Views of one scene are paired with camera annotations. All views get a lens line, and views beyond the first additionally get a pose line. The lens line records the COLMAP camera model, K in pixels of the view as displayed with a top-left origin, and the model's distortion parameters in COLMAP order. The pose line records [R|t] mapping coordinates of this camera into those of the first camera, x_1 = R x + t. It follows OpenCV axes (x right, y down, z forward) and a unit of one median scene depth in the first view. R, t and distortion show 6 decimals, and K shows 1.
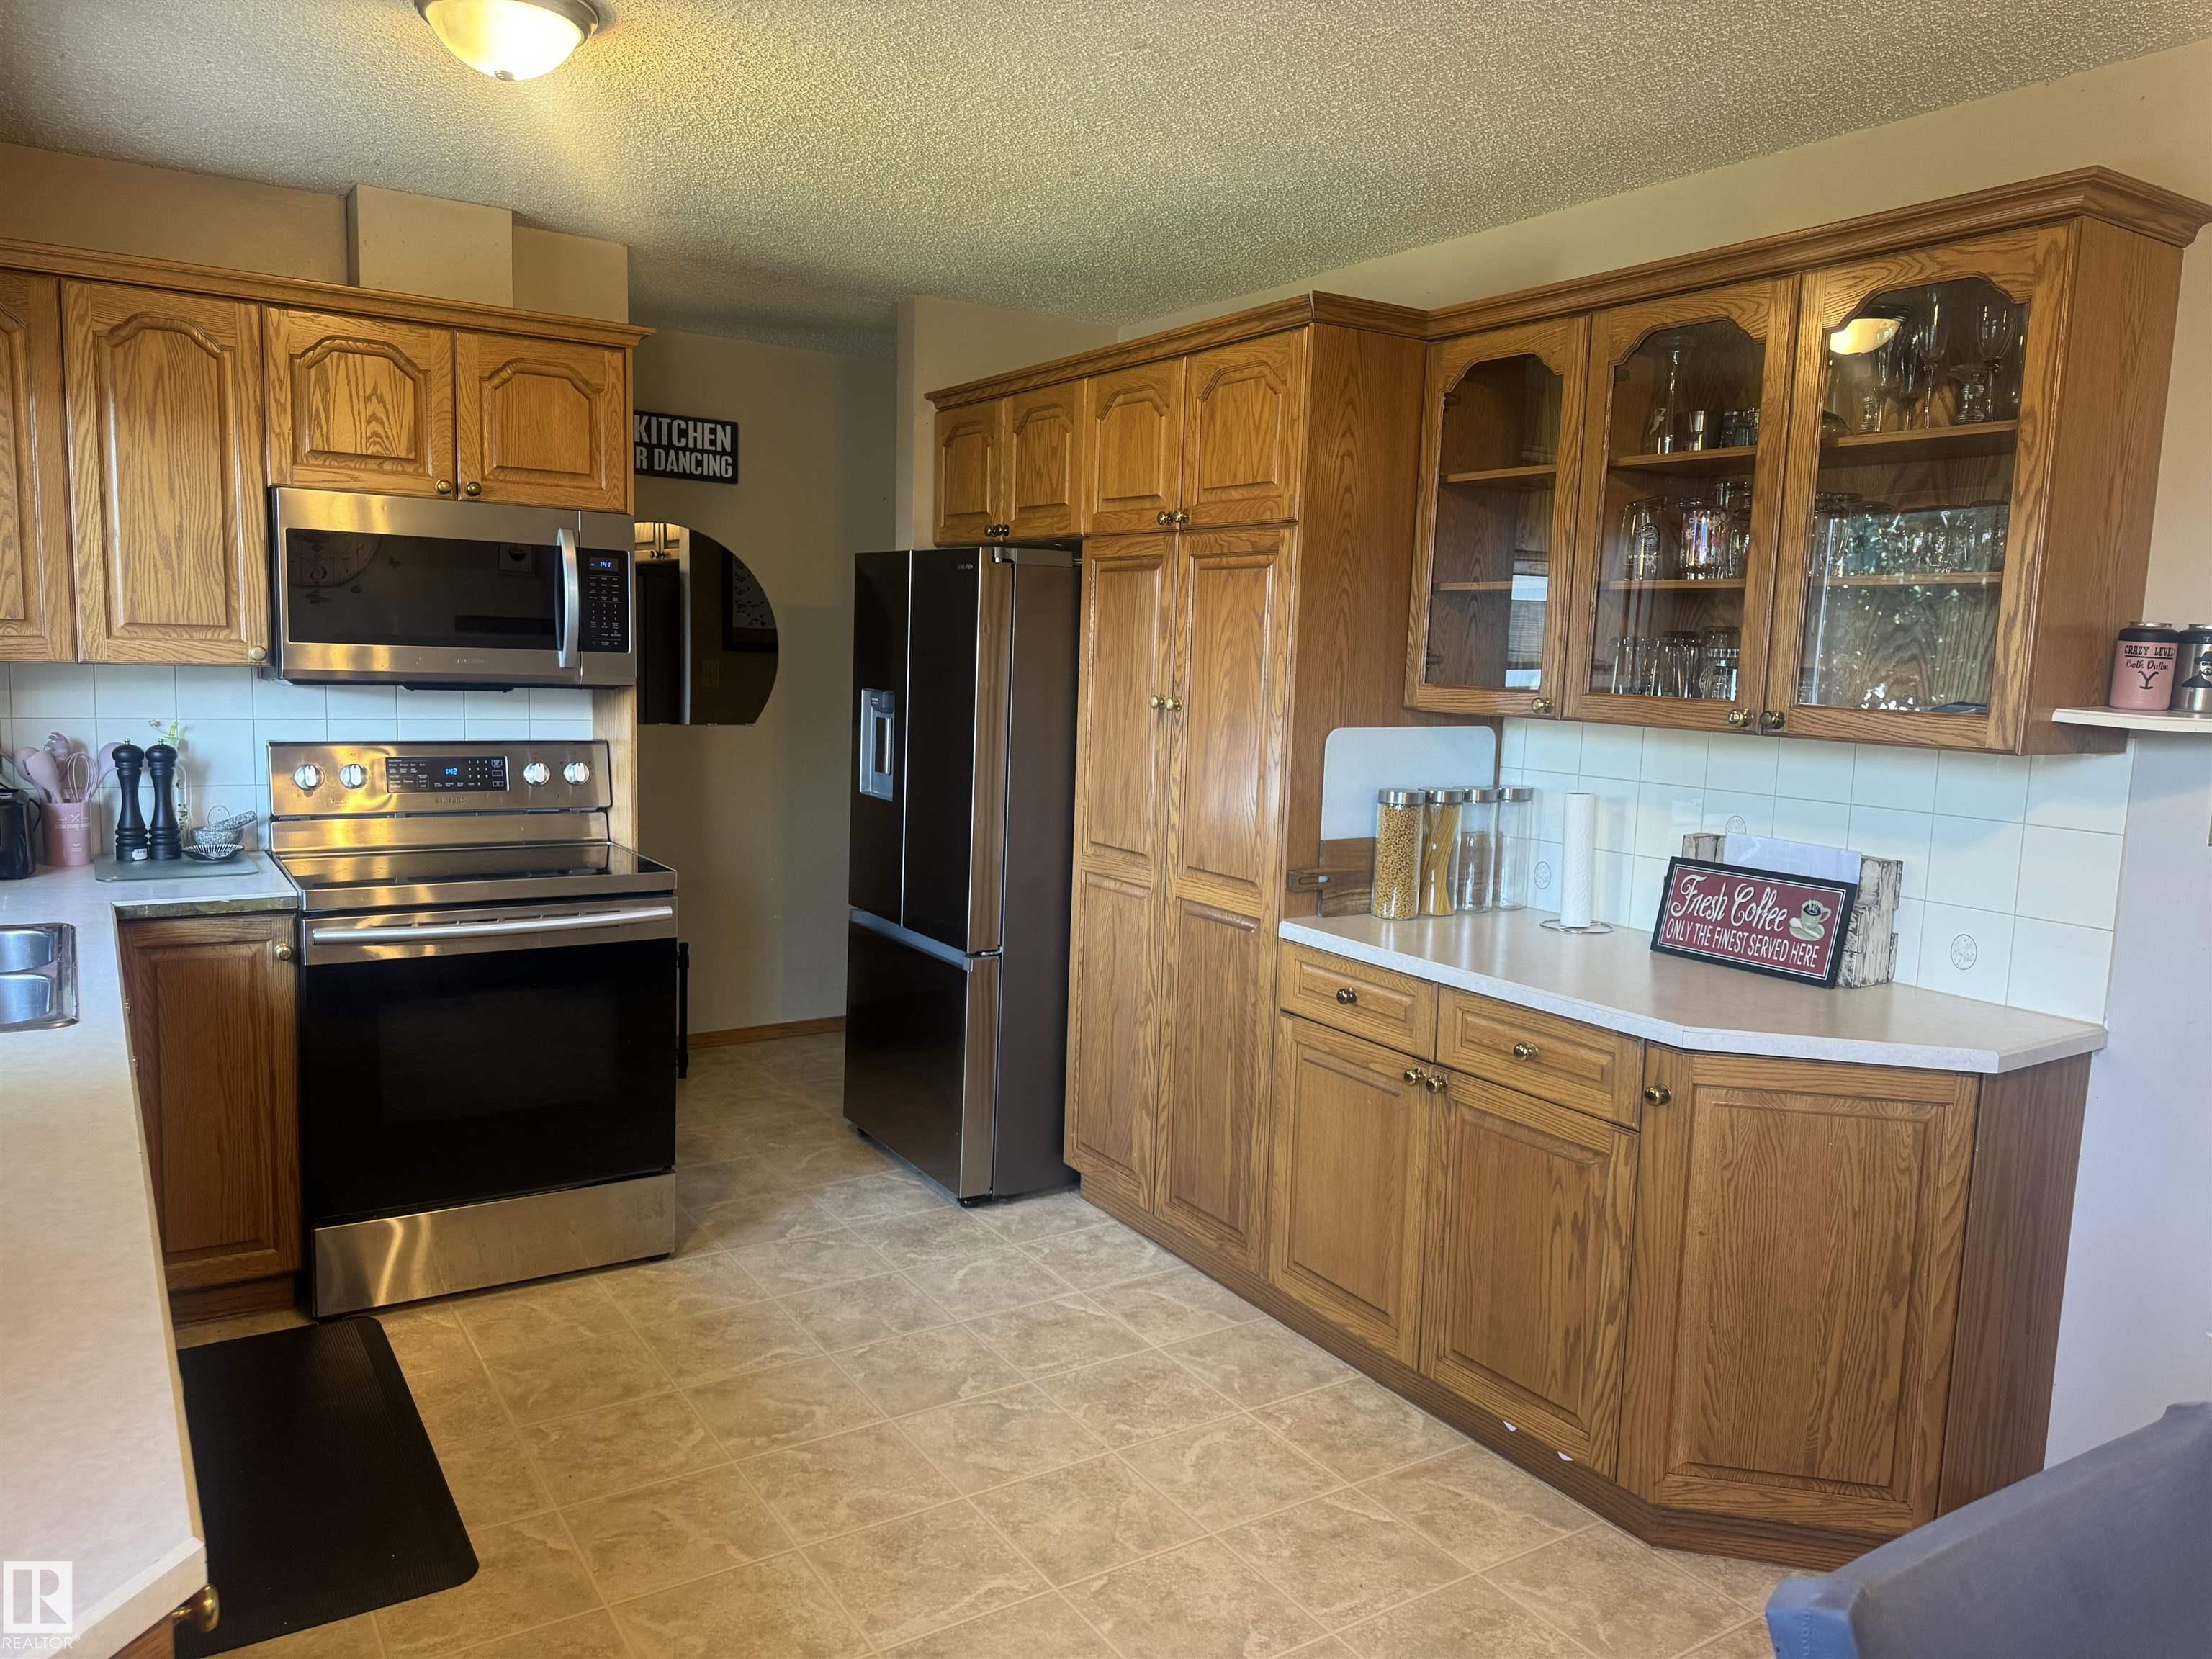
lens RADIAL K [[1556.0, 0, 1110.2], [0, 1556.0, 832.3], [0, 0, 1]] dist [0.082194, -0.147654]
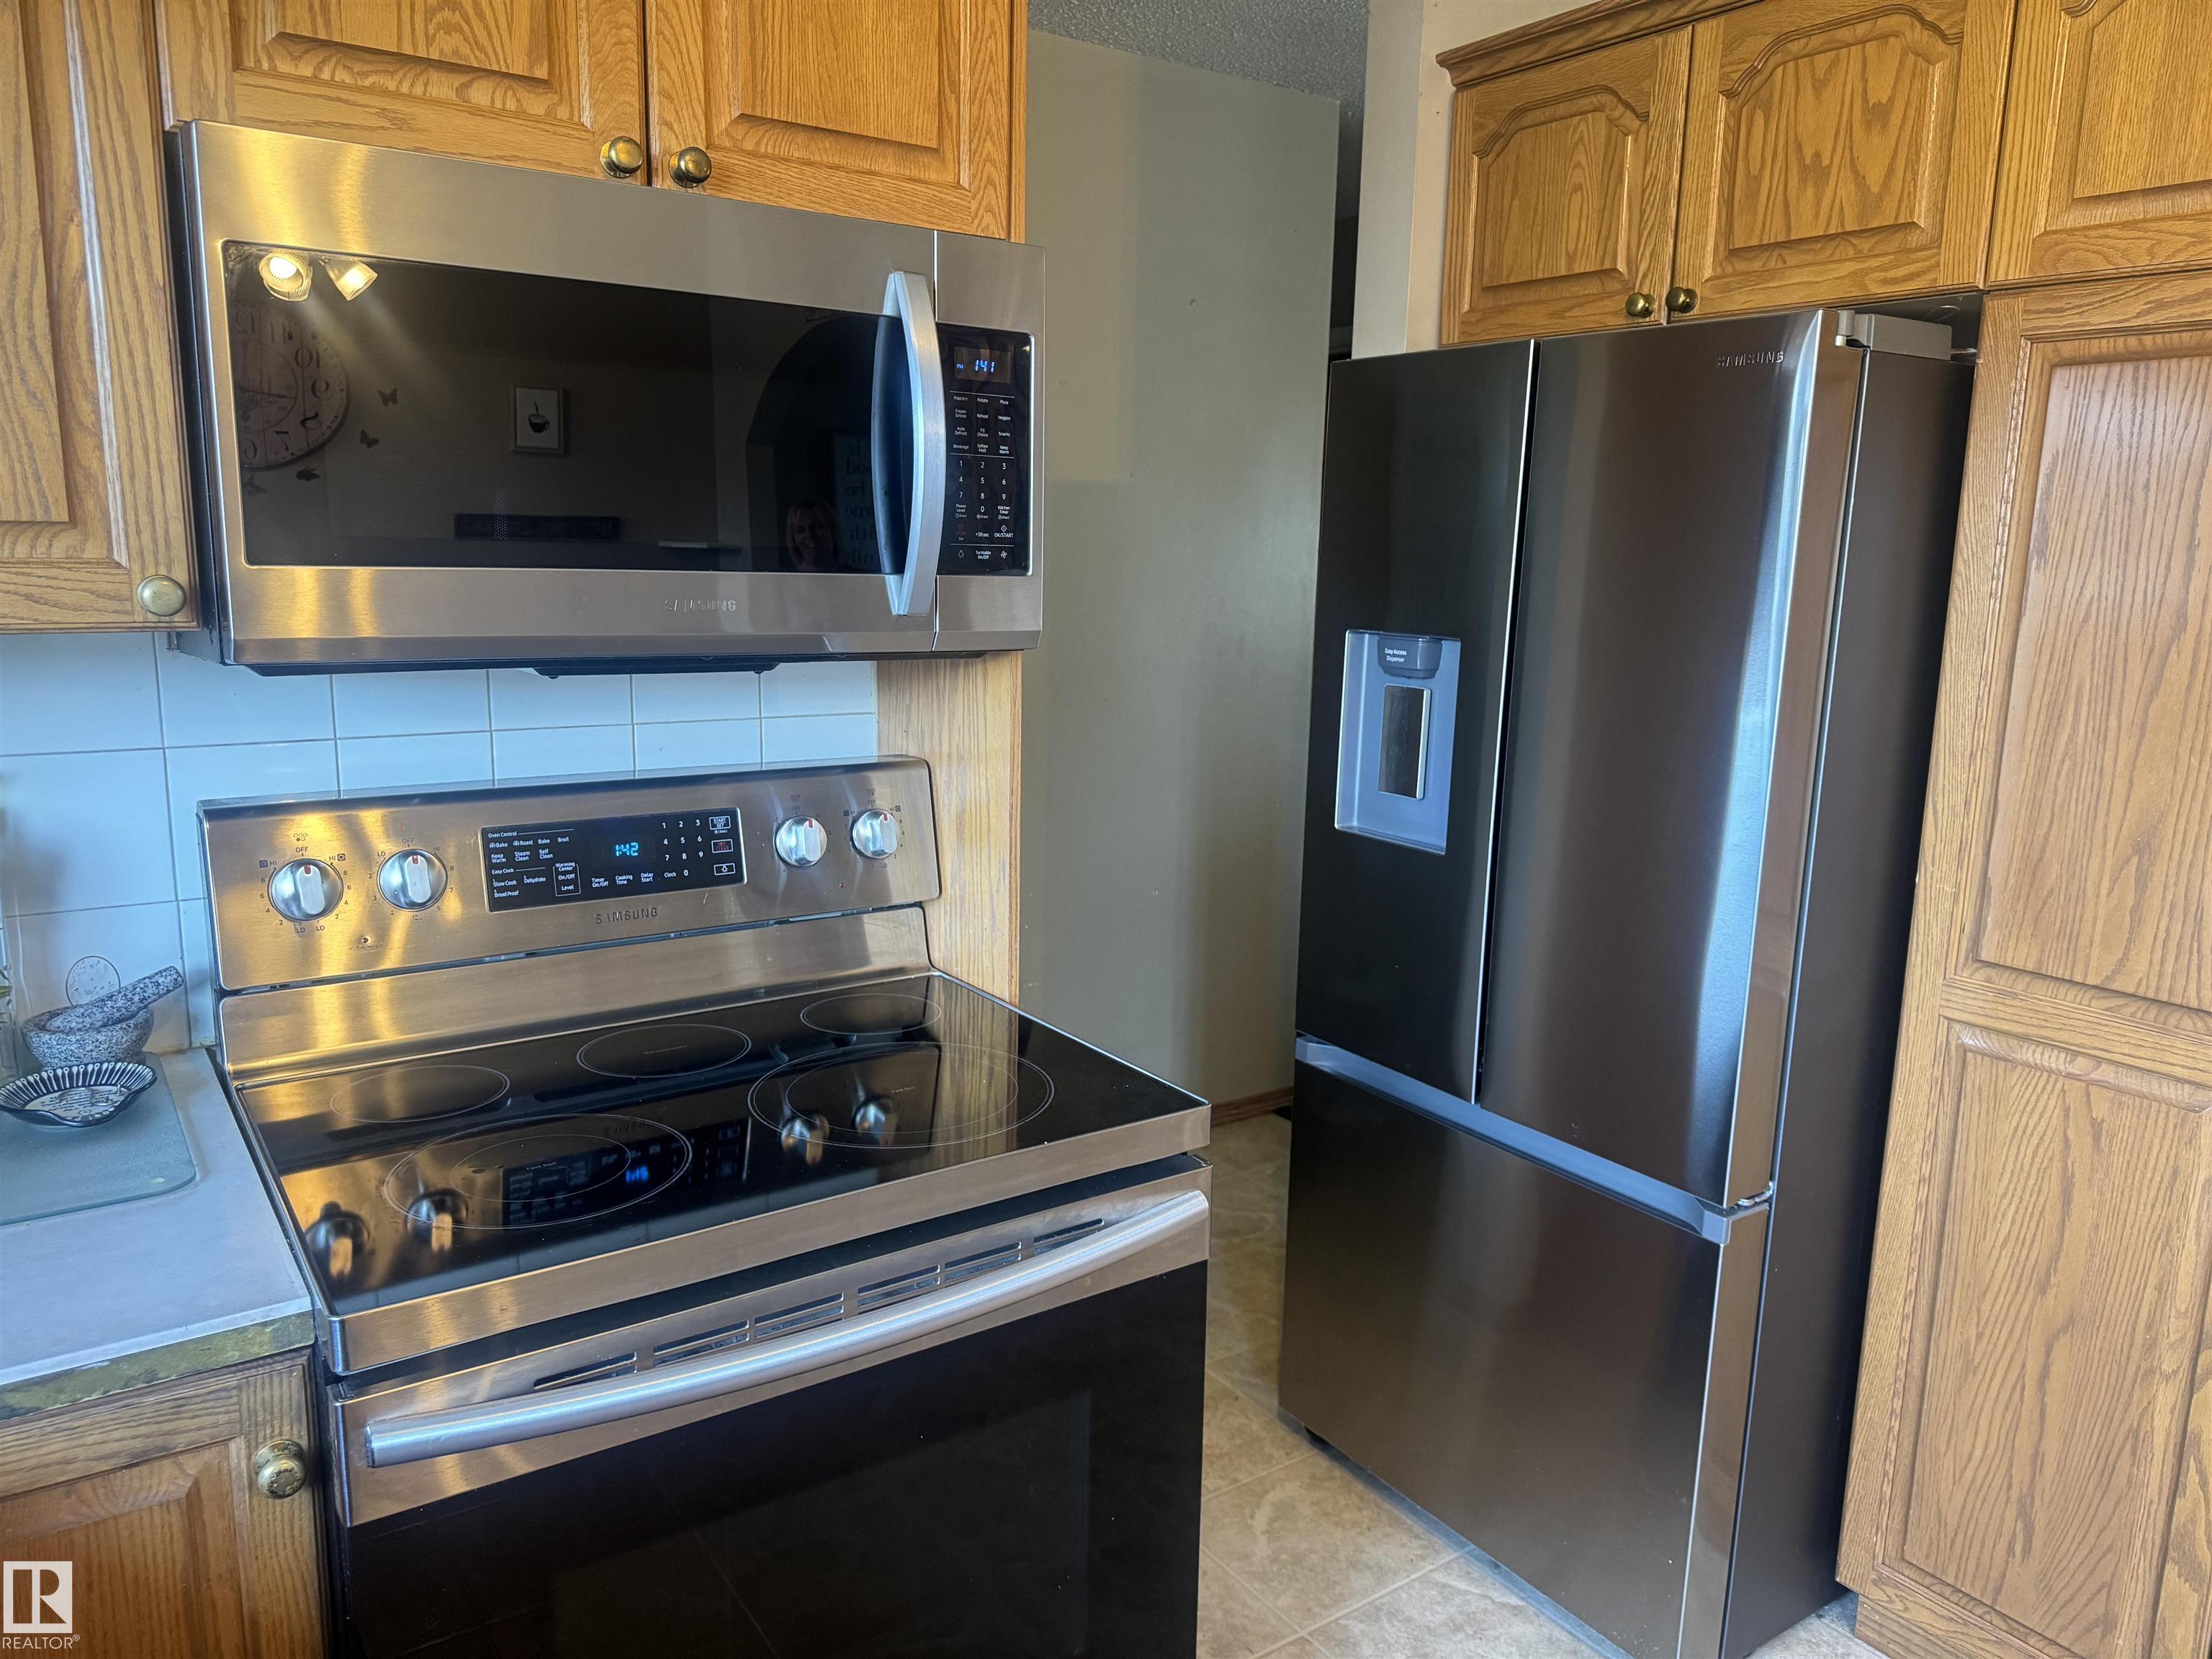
lens RADIAL K [[1574.7, 0, 1094.3], [0, 1574.7, 822.3], [0, 0, 1]] dist [0.089862, -0.107499]
pose [[0.999639, -0.018434, 0.019571, -0.301706], [0.017266, 0.998151, 0.058272, -0.071732], [-0.020609, -0.057913, 0.998109, 0.561634]]
